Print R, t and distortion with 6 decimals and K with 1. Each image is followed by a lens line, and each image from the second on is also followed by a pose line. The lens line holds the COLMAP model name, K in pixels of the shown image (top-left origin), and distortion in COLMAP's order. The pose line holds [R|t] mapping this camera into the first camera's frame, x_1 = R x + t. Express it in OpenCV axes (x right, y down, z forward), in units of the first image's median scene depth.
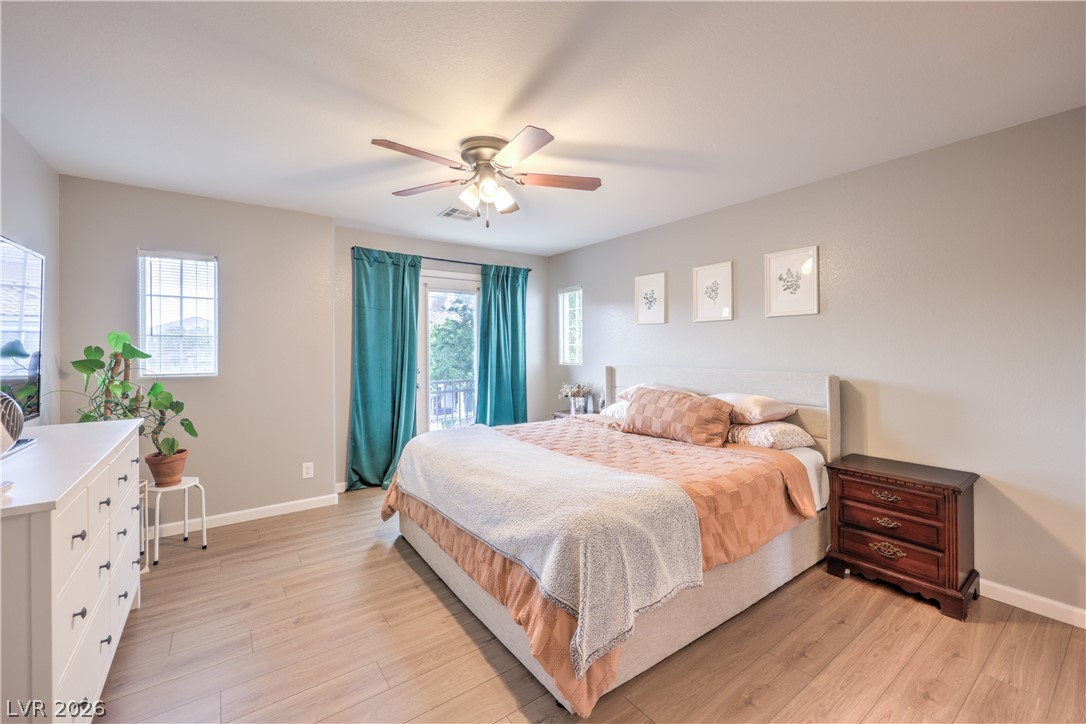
lens RADIAL K [[449.1, 0, 542.3], [0, 449.1, 350.7], [0, 0, 1]] dist [-0.008451, 0.000804]
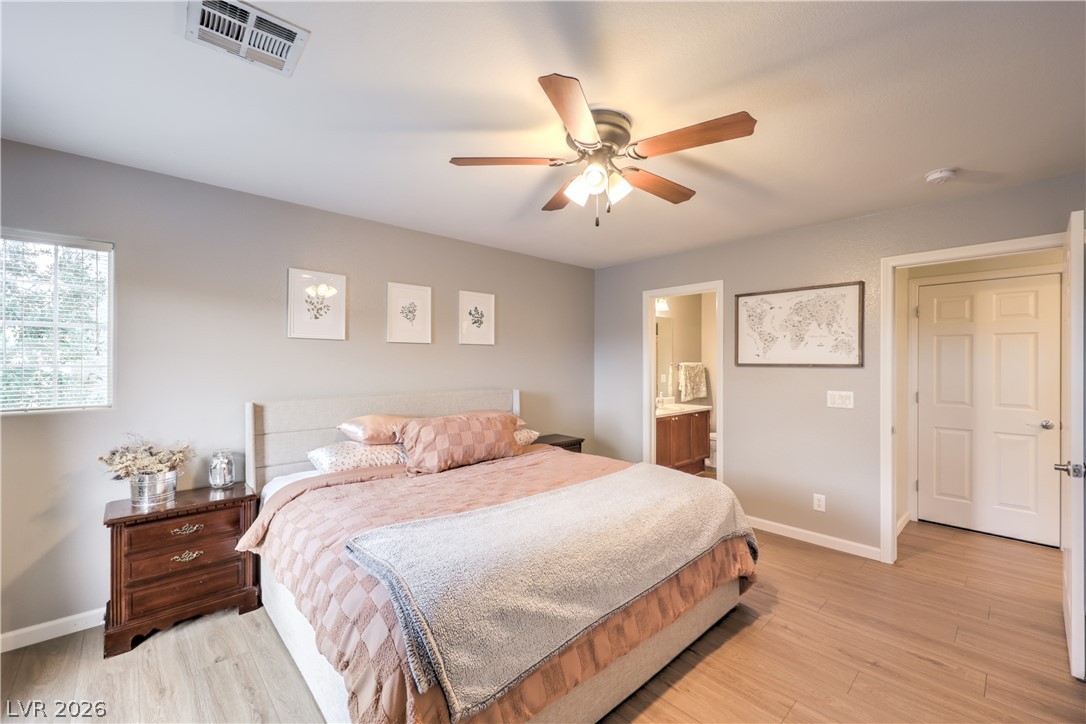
lens RADIAL K [[449.1, 0, 545.2], [0, 449.1, 367.0], [0, 0, 1]] dist [-0.008451, 0.000804]
pose [[-0.131994, -0.014780, 0.991140, -0.692876], [-0.003716, 0.999889, 0.014415, -0.031170], [-0.991244, -0.001780, -0.132034, 0.919162]]
